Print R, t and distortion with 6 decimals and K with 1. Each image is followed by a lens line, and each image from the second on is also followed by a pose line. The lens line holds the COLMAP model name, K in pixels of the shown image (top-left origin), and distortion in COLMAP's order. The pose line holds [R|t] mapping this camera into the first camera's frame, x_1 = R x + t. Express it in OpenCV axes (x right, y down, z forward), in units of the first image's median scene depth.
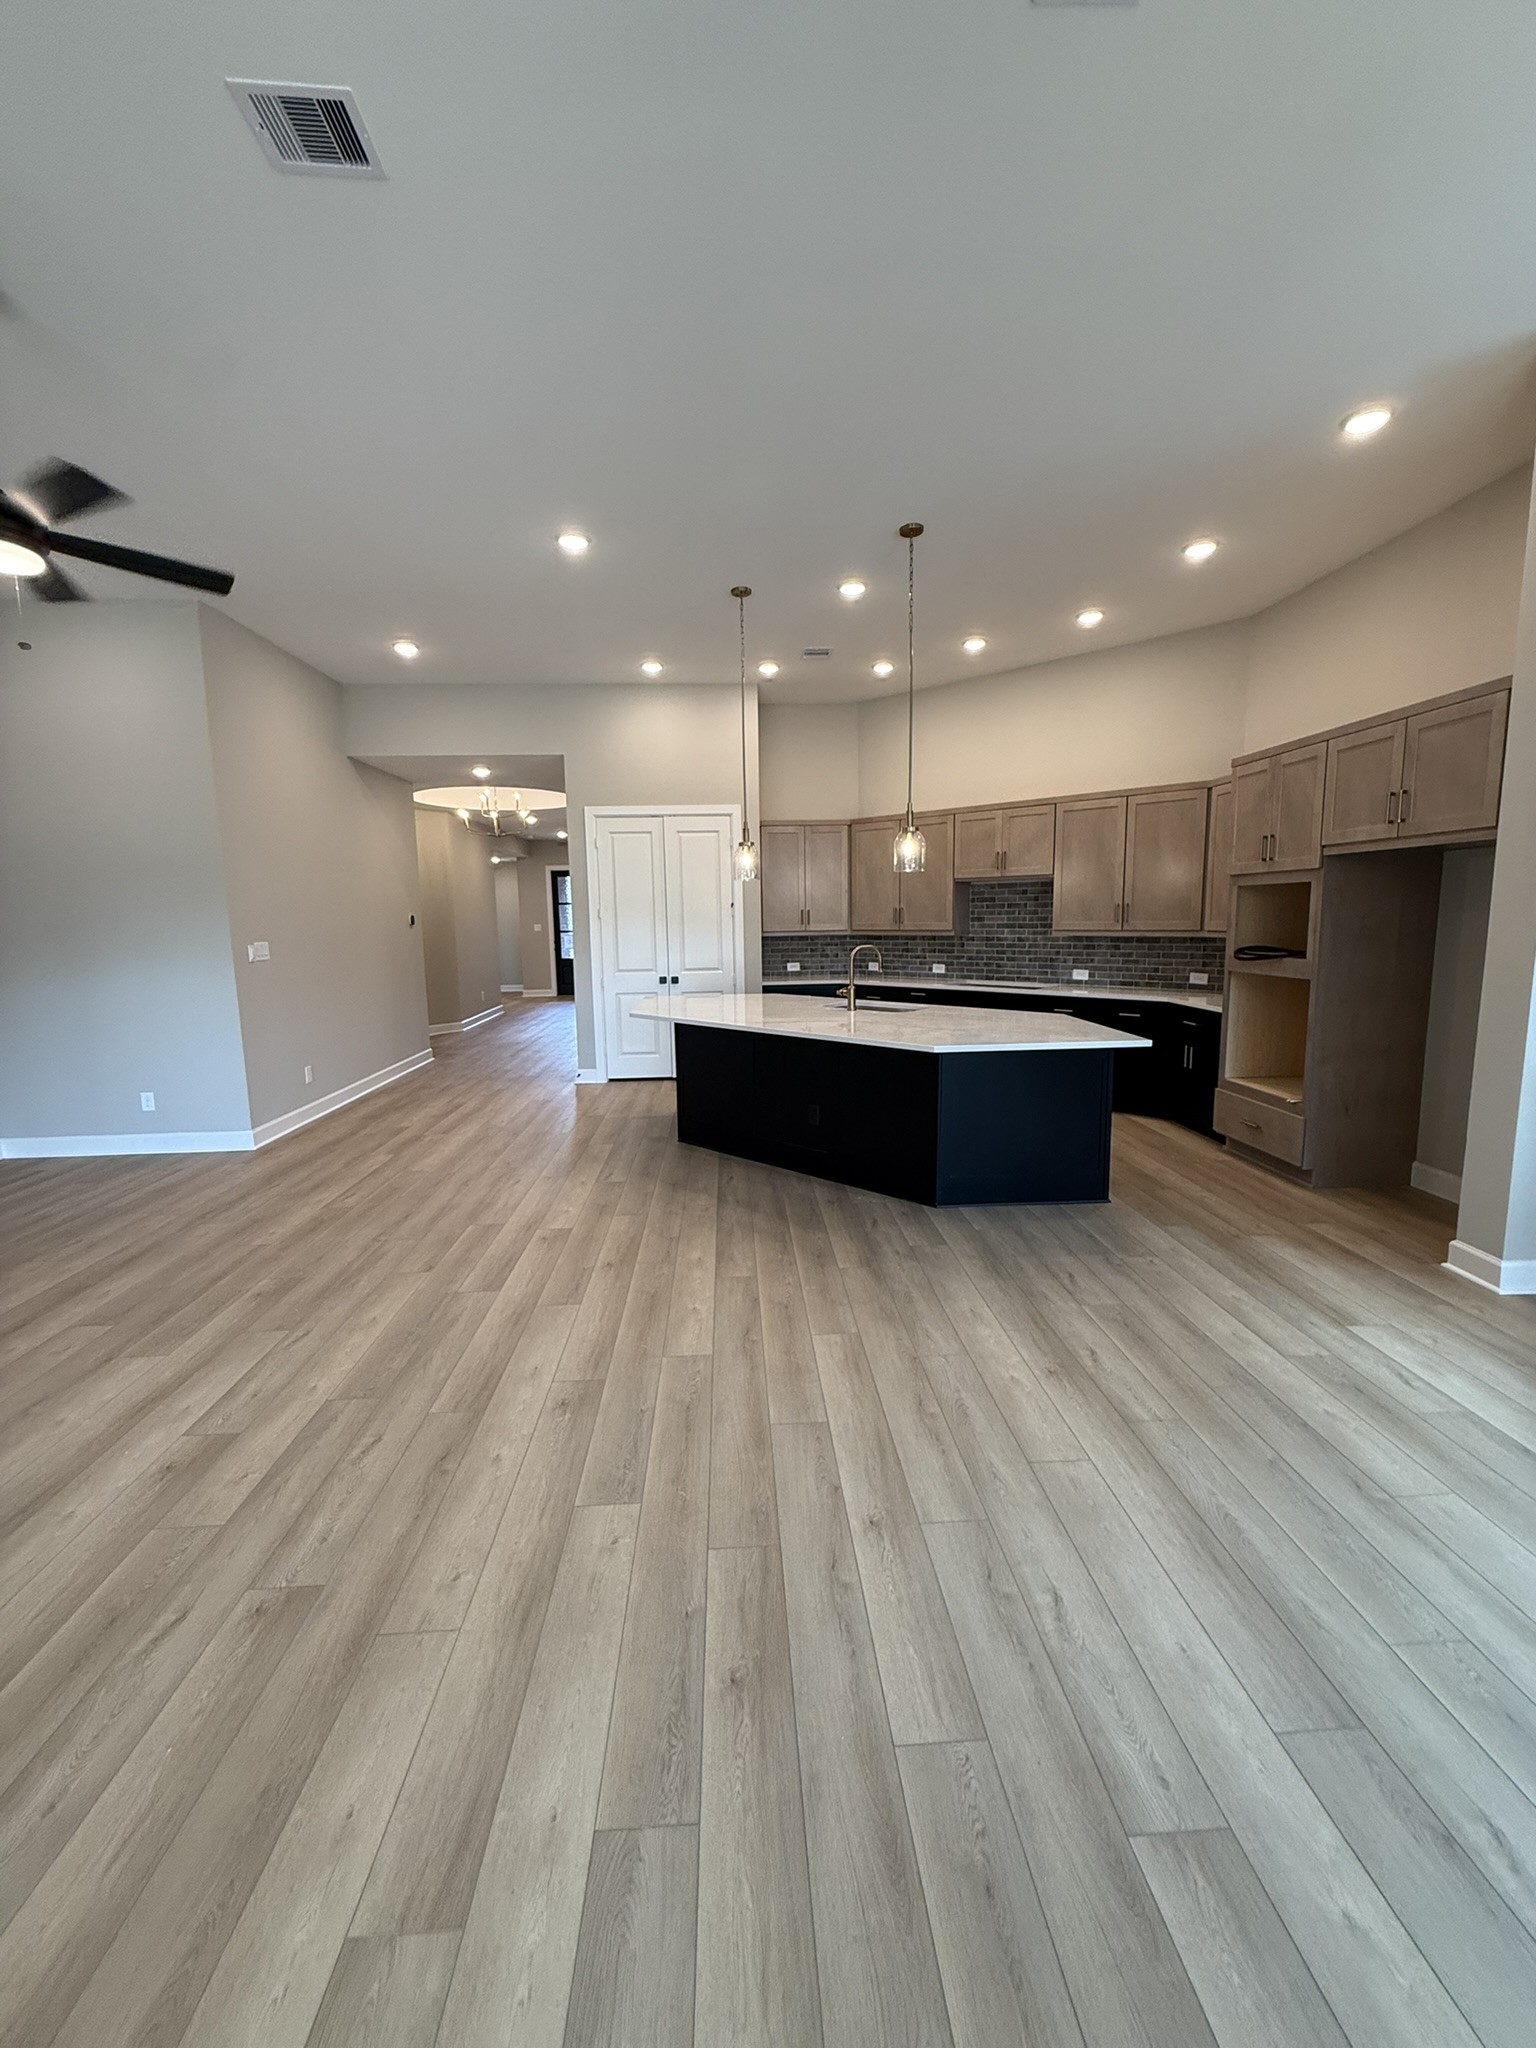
lens RADIAL K [[821.9, 0, 767.8], [0, 821.9, 1020.8], [0, 0, 1]] dist [-0.000454, 0.000303]
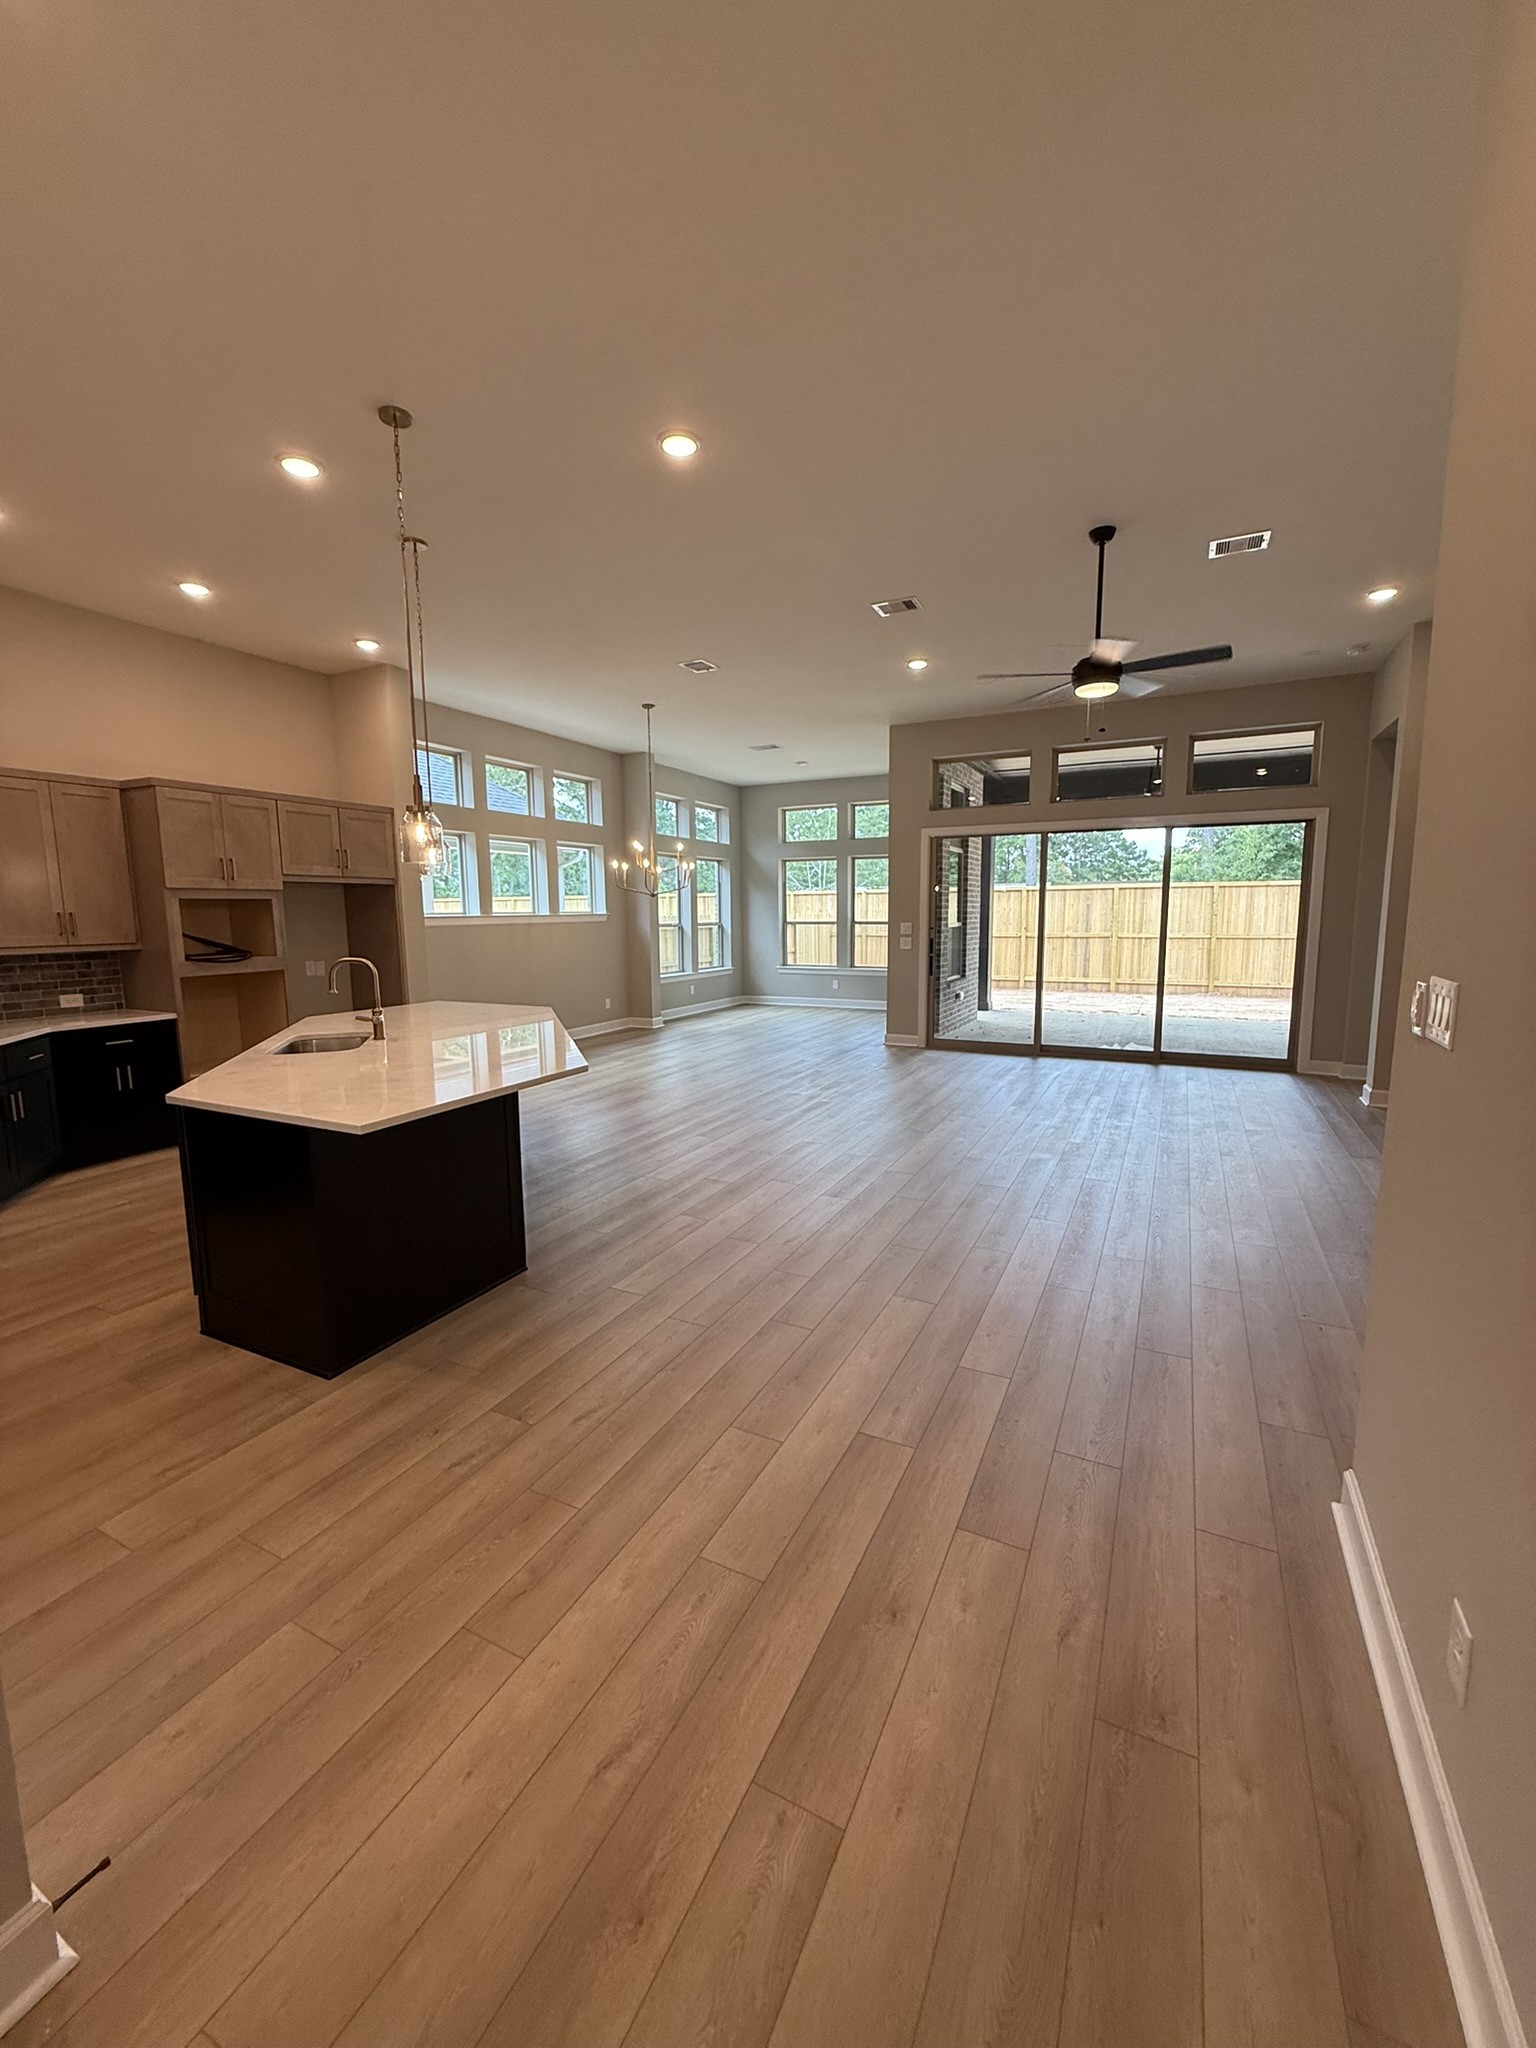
lens RADIAL K [[821.9, 0, 785.2], [0, 821.9, 1020.3], [0, 0, 1]] dist [-0.000454, 0.000303]
pose [[-0.879473, -0.040201, 0.474248, -0.685473], [0.084962, 0.967161, 0.239542, -0.210282], [-0.468304, 0.250964, -0.847177, 1.659311]]
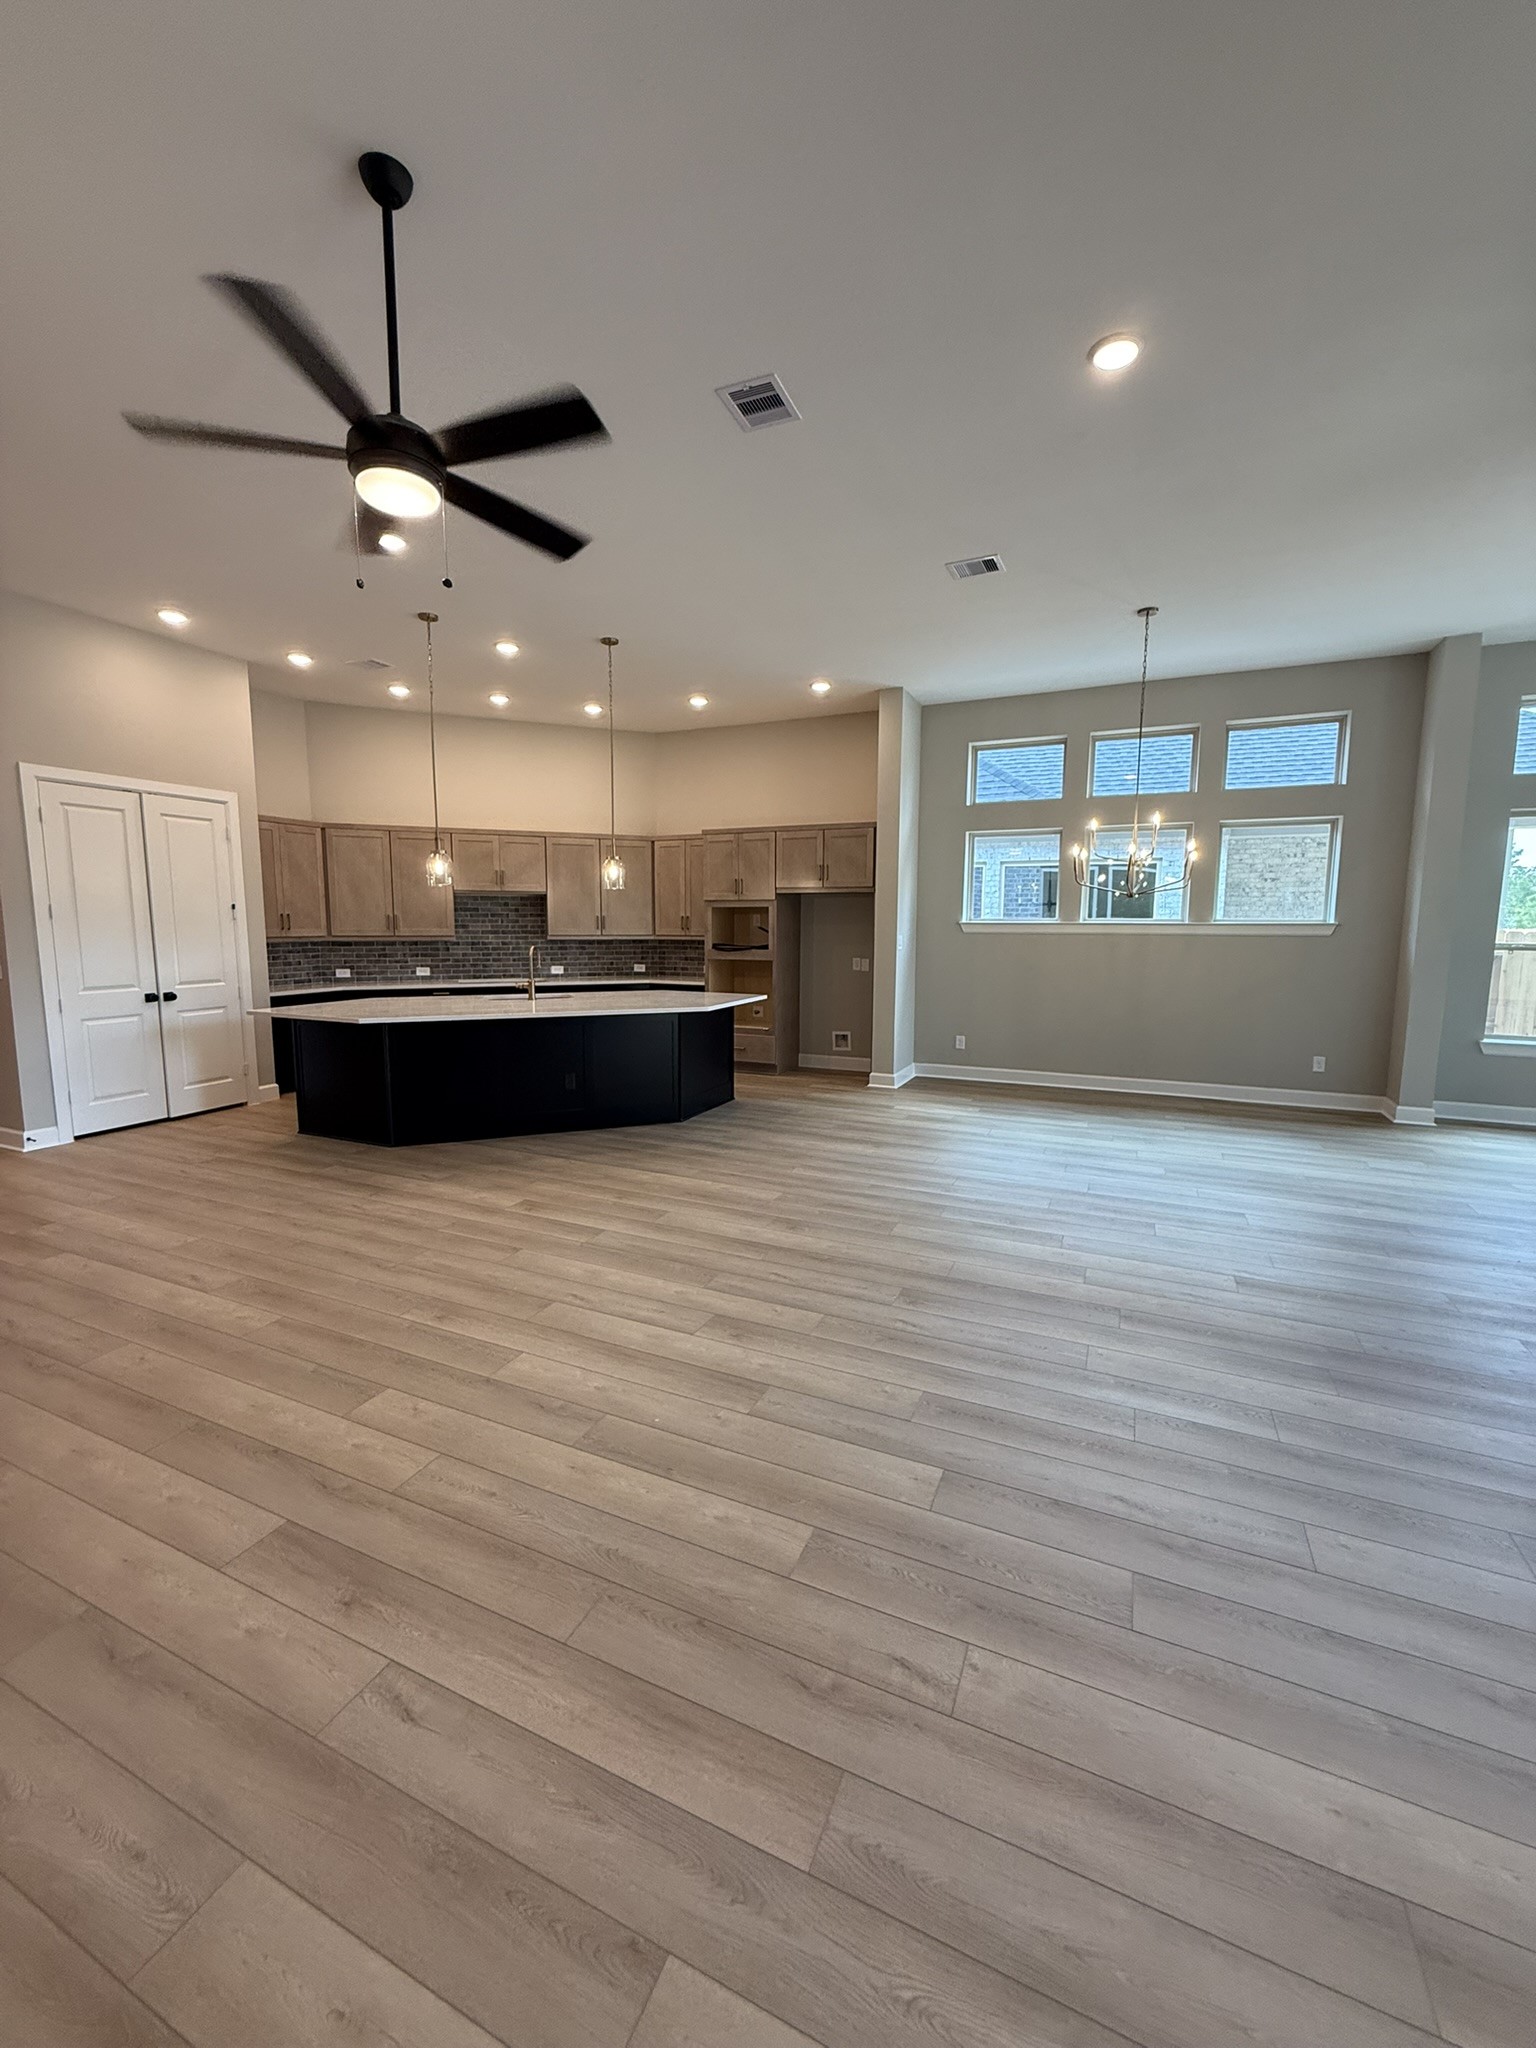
lens RADIAL K [[821.9, 0, 770.3], [0, 821.9, 1026.4], [0, 0, 1]] dist [-0.000454, 0.000303]
pose [[0.452491, -0.096009, 0.886586, -0.902046], [0.104764, 0.993026, 0.054067, -0.003131], [-0.885594, 0.068418, 0.459394, 0.160546]]
